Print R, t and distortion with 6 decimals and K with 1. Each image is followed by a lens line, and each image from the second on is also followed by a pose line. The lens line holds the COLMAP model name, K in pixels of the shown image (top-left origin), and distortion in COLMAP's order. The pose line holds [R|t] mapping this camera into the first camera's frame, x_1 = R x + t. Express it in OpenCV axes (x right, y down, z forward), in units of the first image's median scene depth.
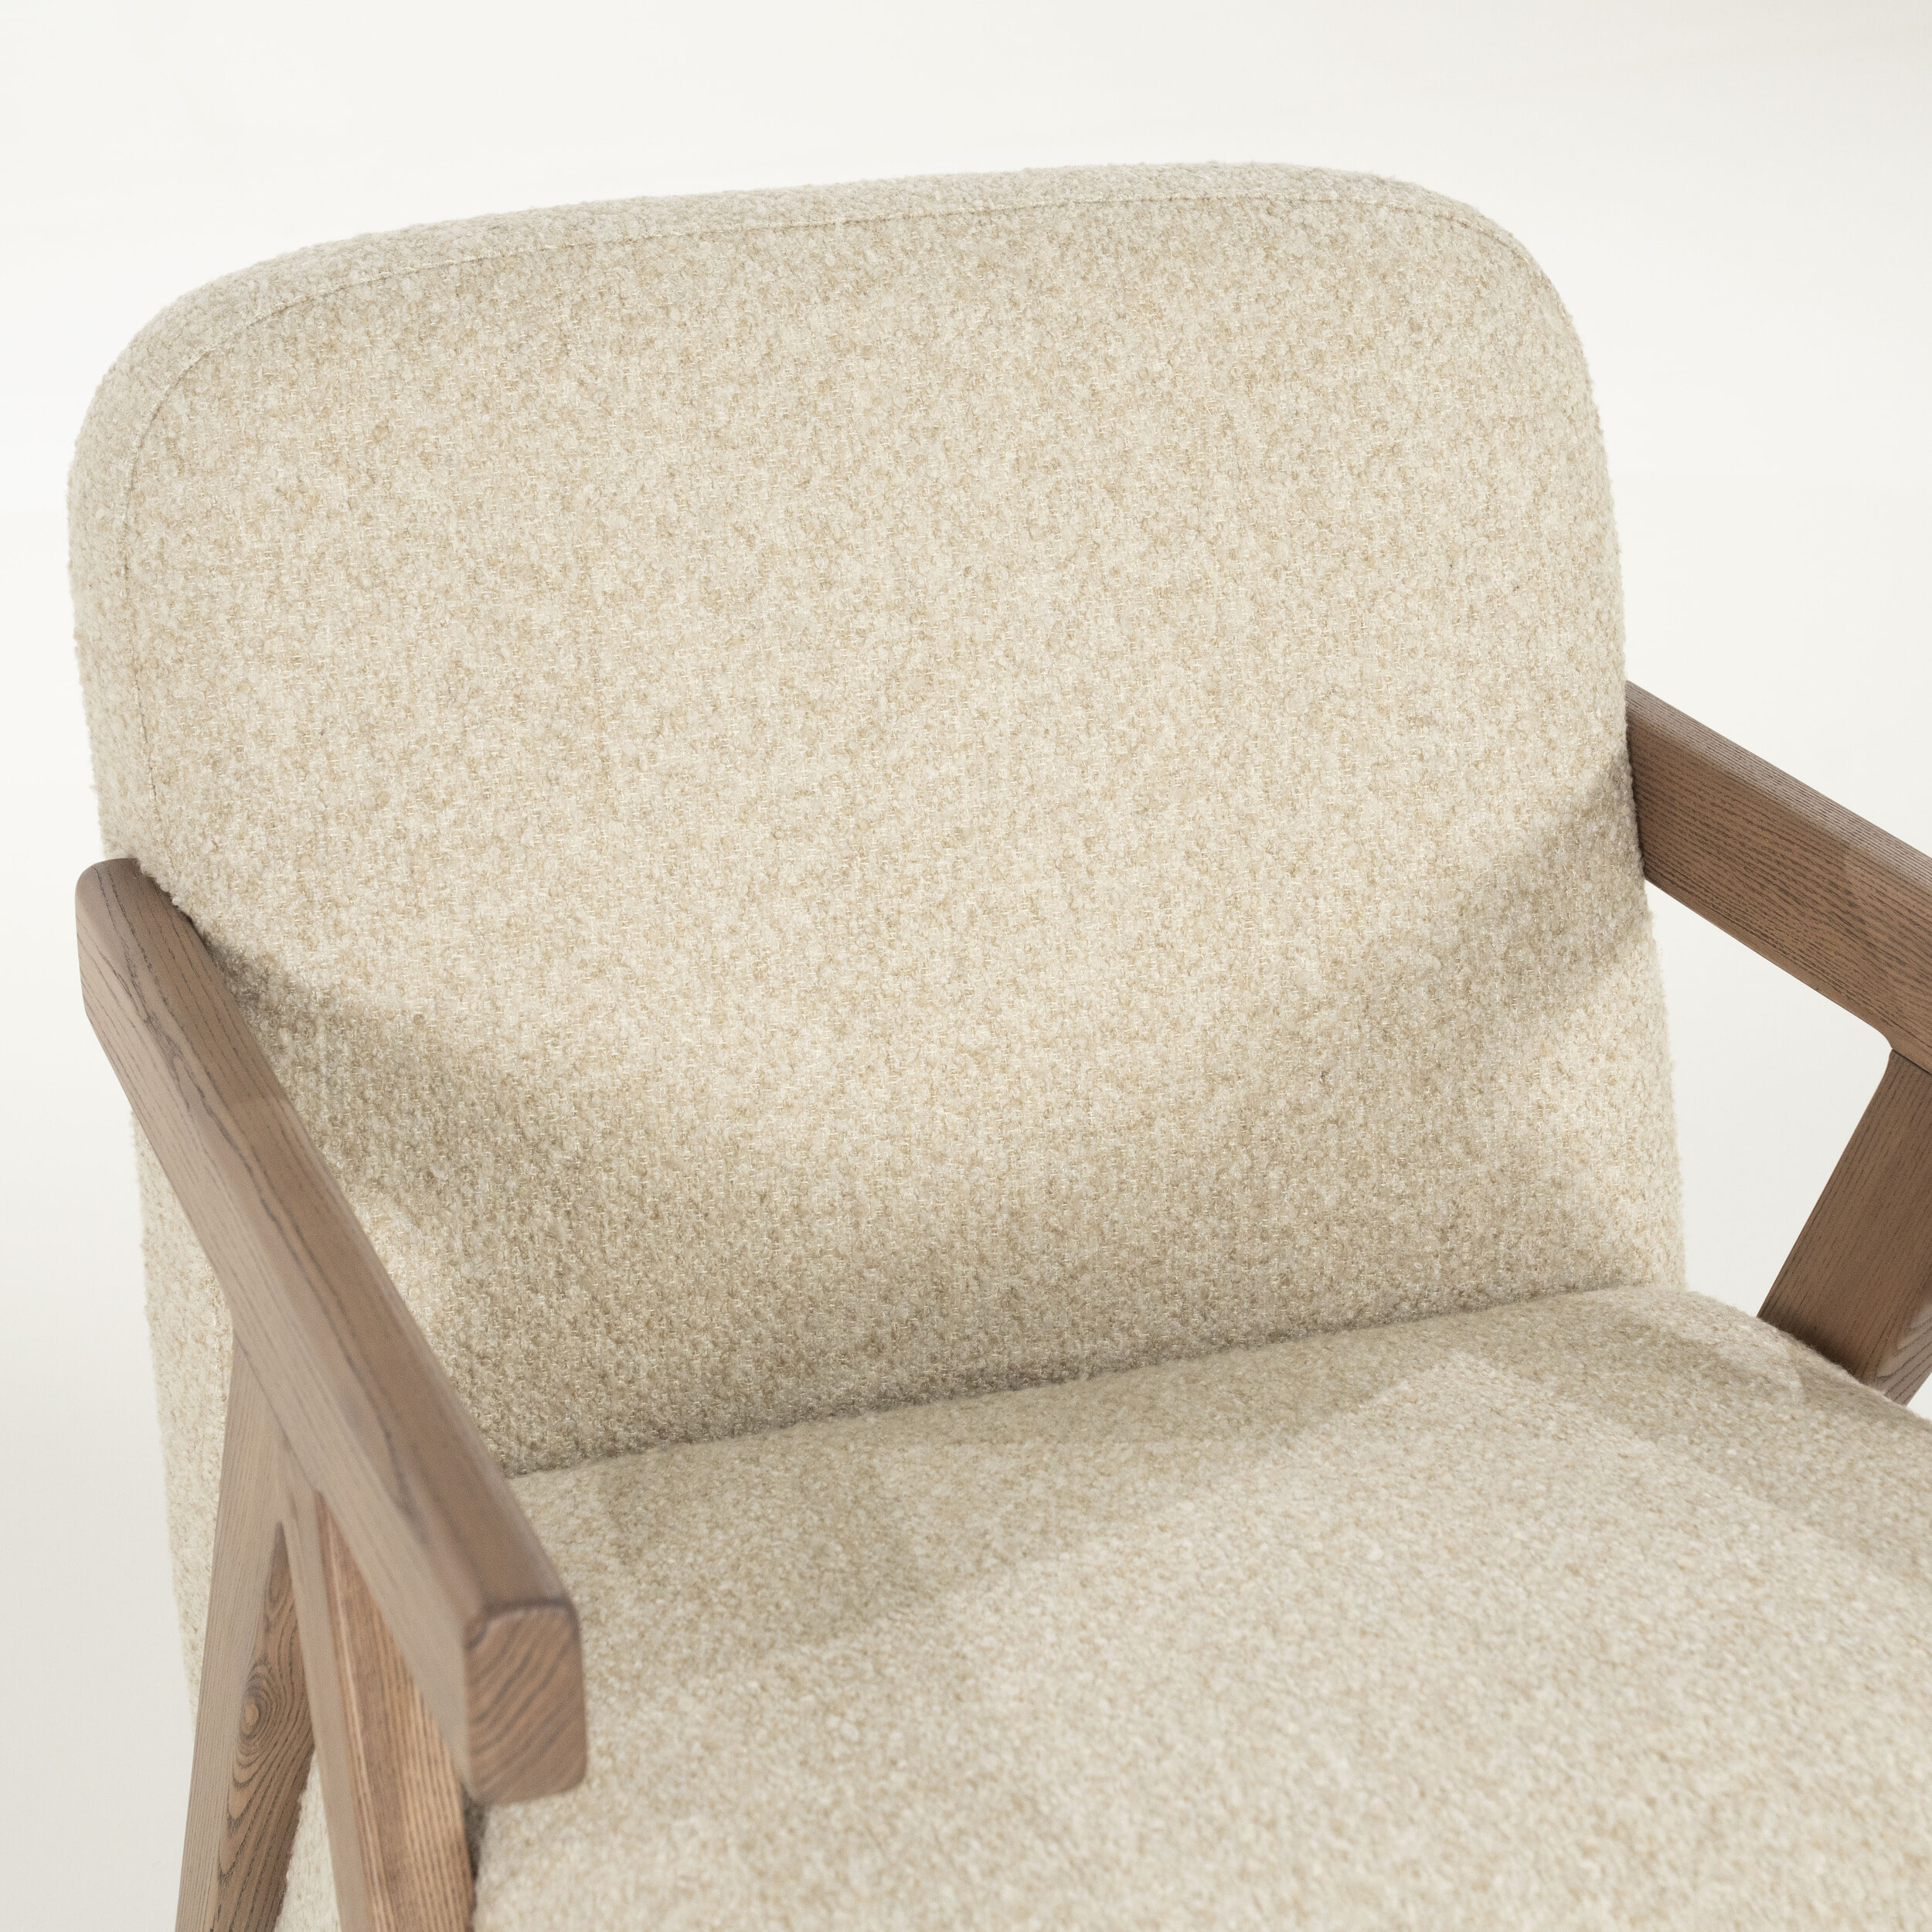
lens RADIAL K [[5432.1, 0, 994.4], [0, 5432.1, 998.5], [0, 0, 1]] dist [0.349843, -0.401854]
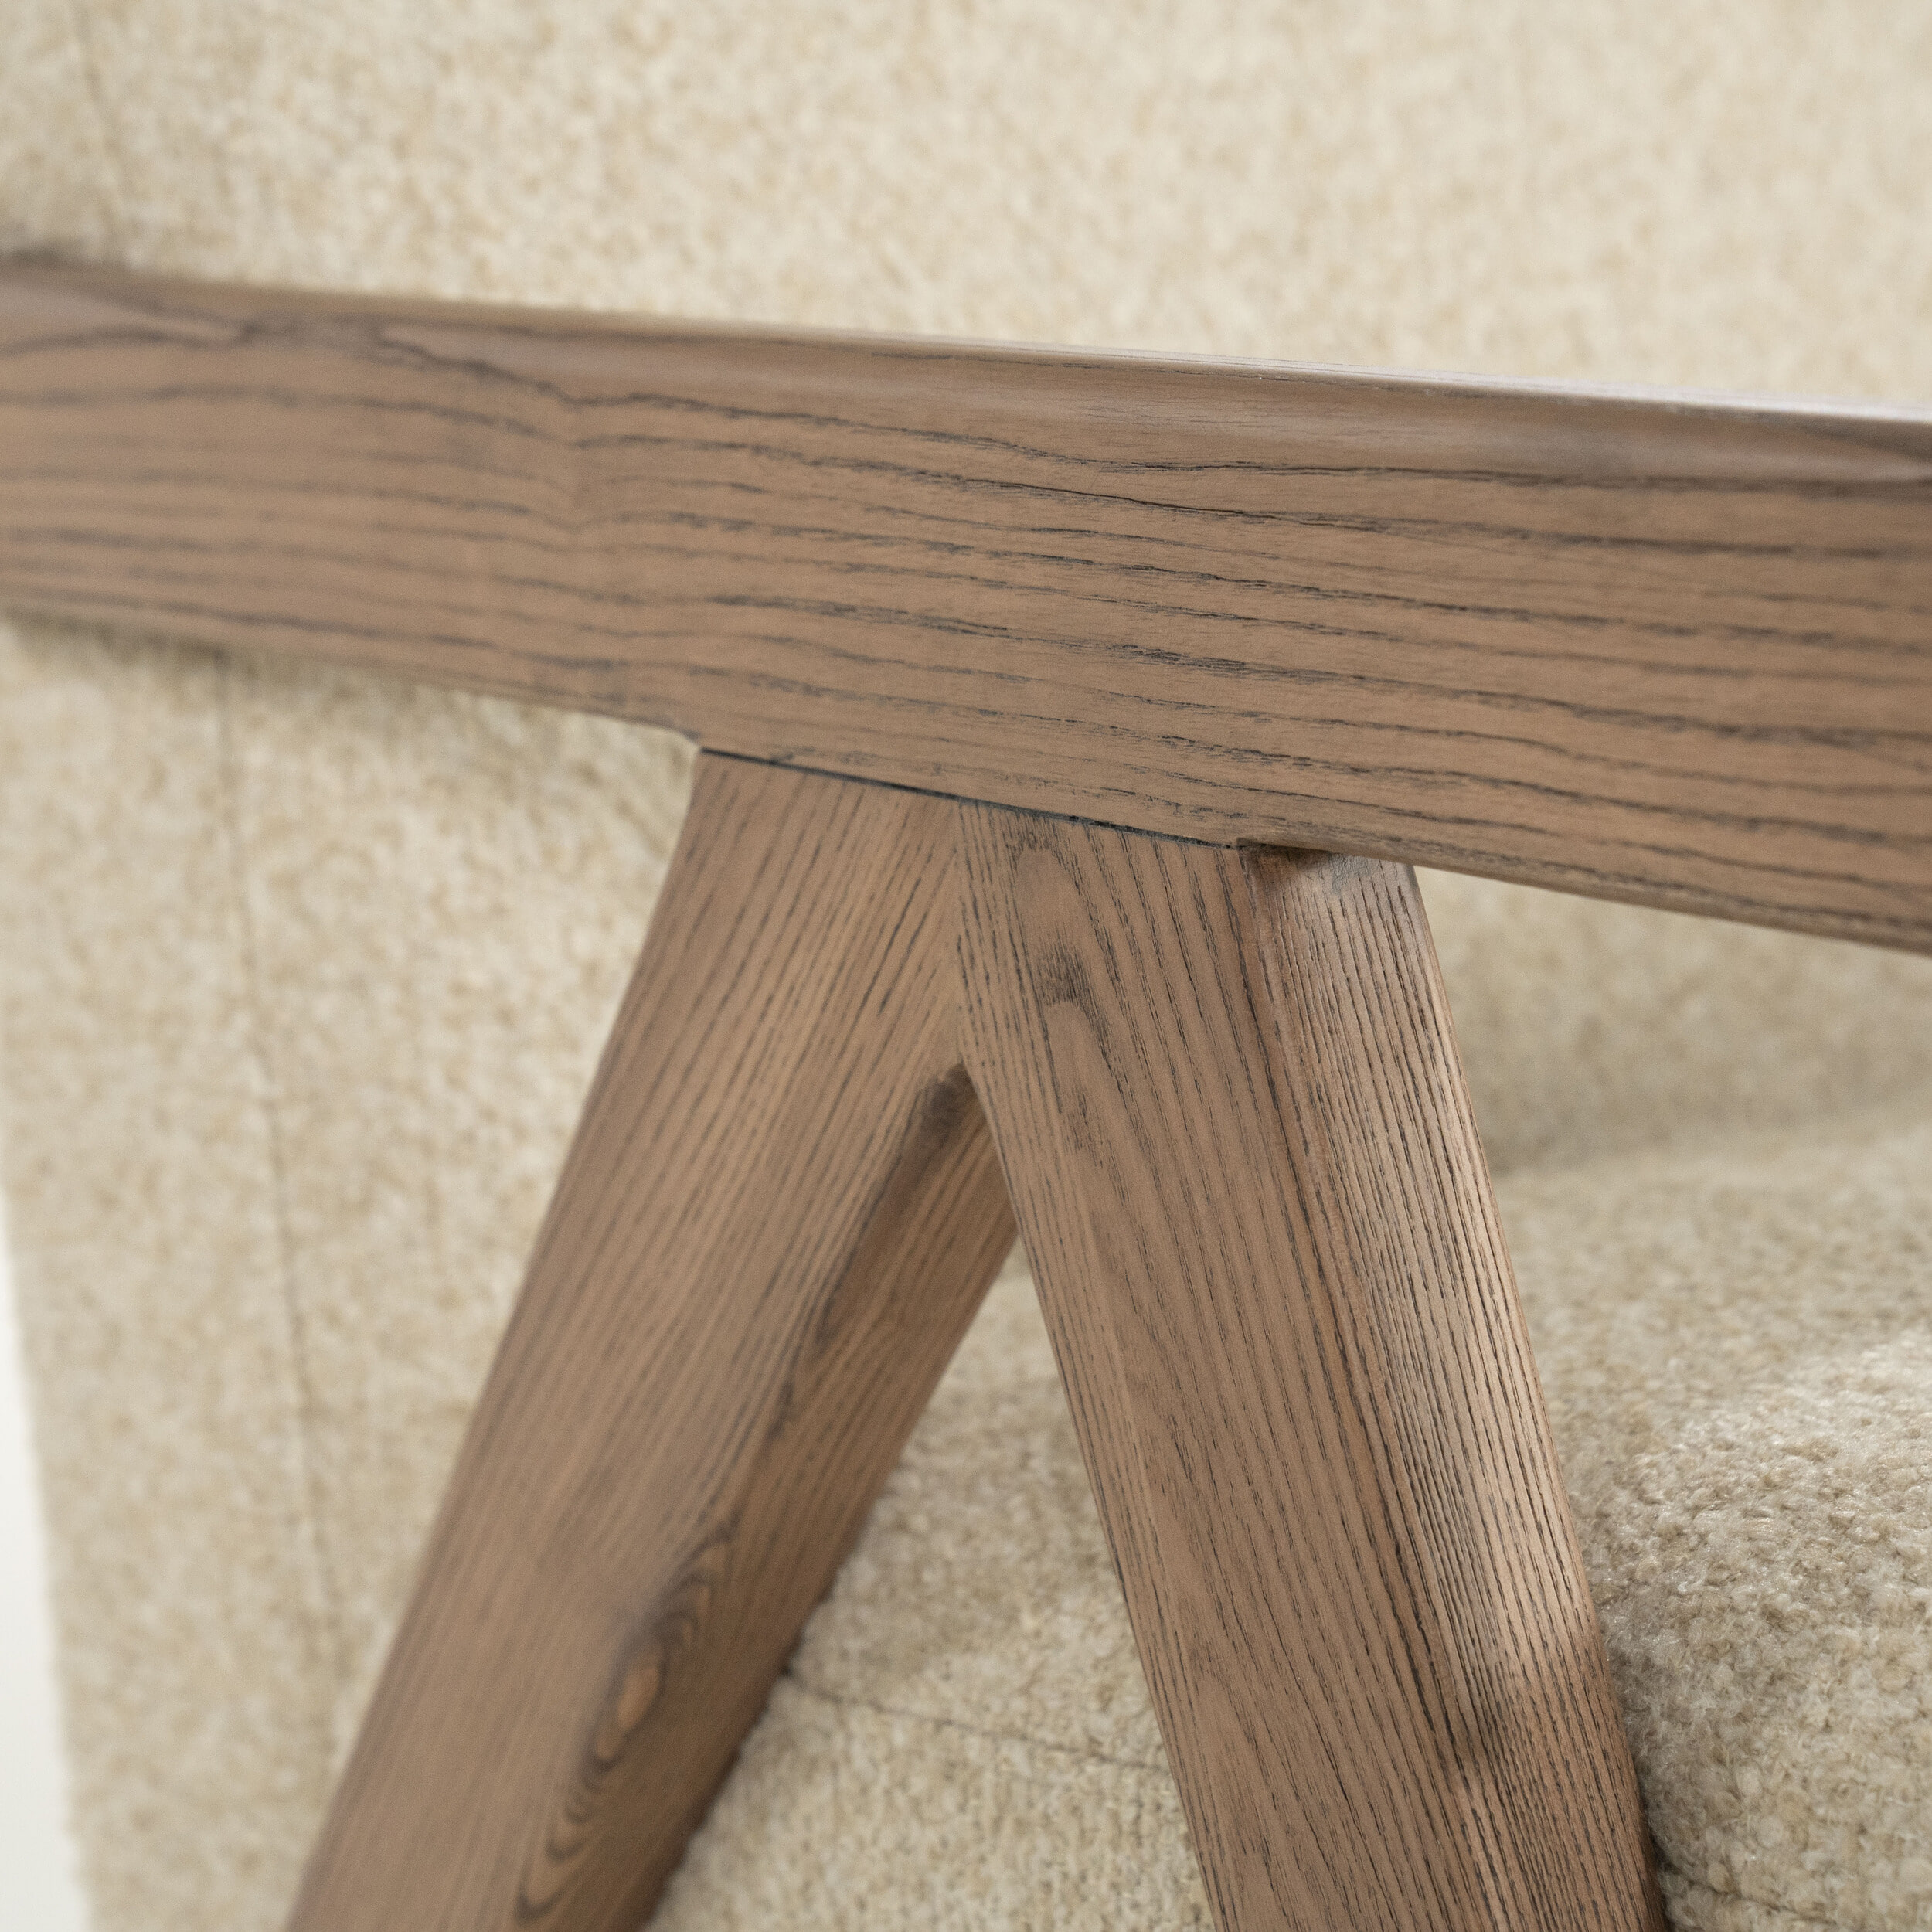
lens RADIAL K [[5491.8, 0, 962.4], [0, 5491.8, 1001.2], [0, 0, 1]] dist [0.310399, -0.629934]
pose [[0.954075, -0.047217, 0.295822, -0.229420], [0.104489, 0.977935, -0.180903, 0.149760], [-0.280753, 0.203505, 0.937957, 0.500016]]
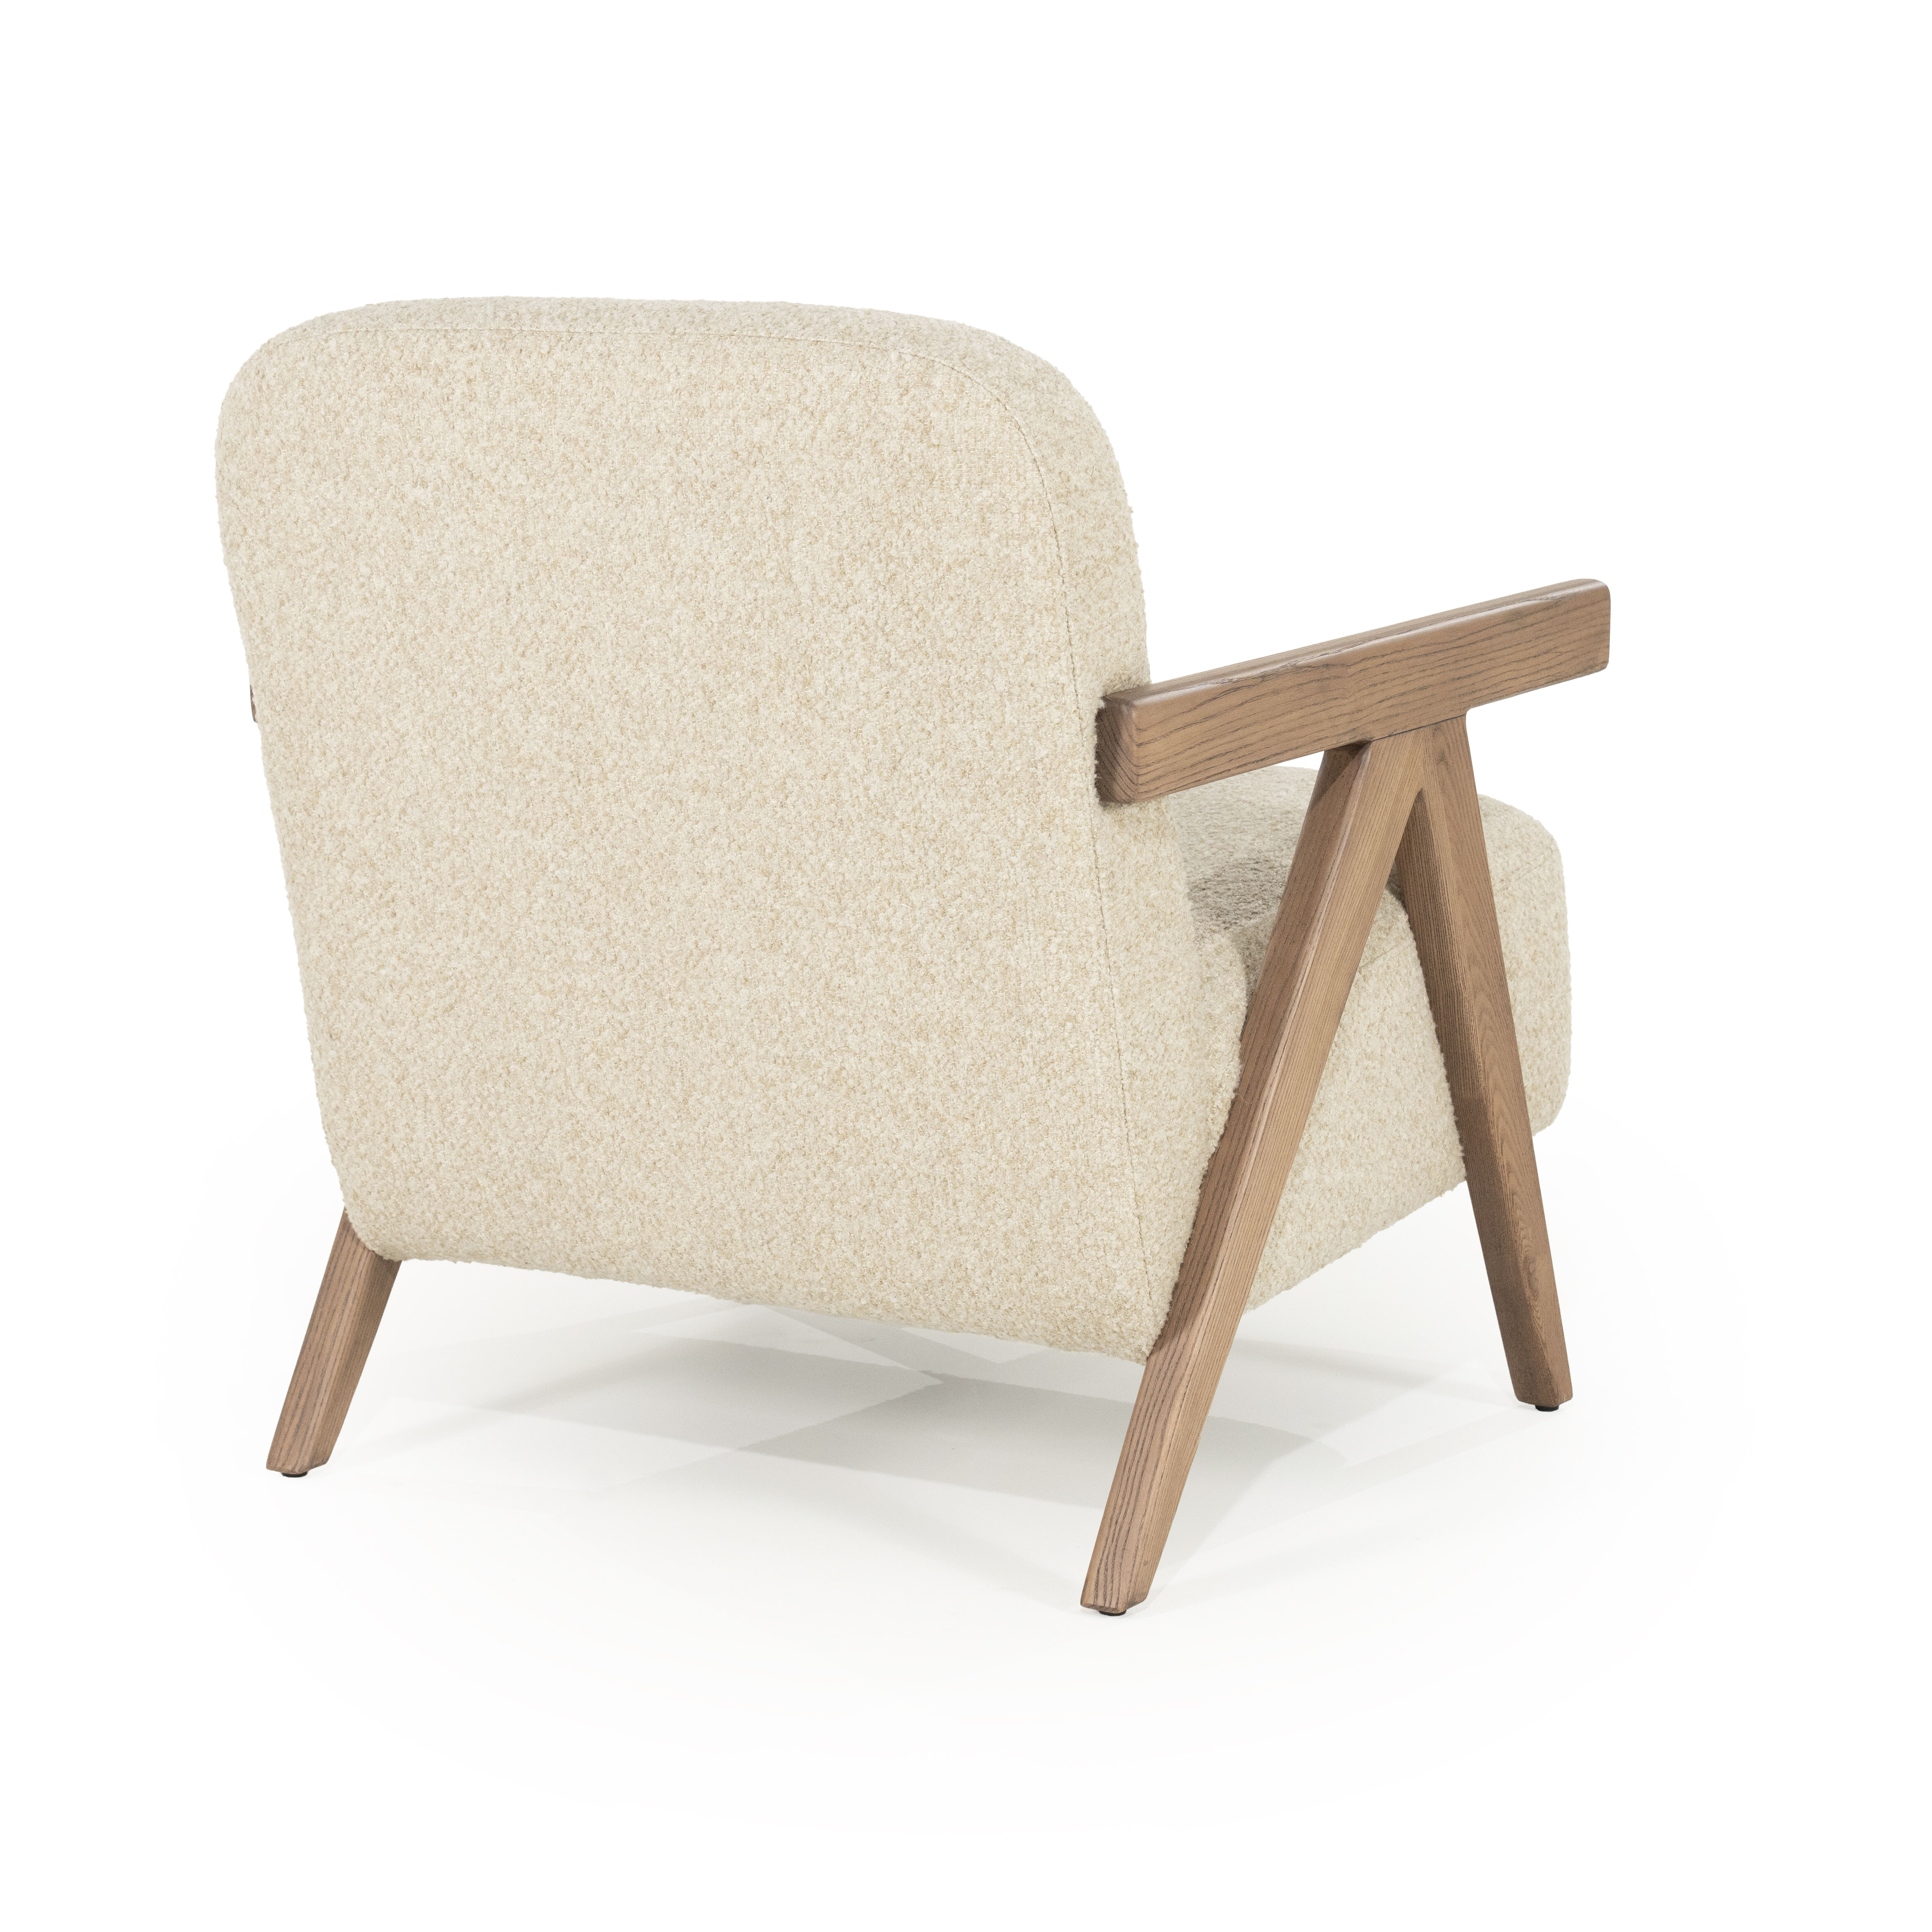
lens RADIAL K [[5432.1, 0, 994.4], [0, 5432.1, 998.5], [0, 0, 1]] dist [0.349843, -0.401854]
pose [[-0.643446, -0.114004, 0.756954, -1.337894], [0.309697, 0.865538, 0.393614, -0.579400], [-0.700046, 0.487696, -0.521621, 1.896731]]
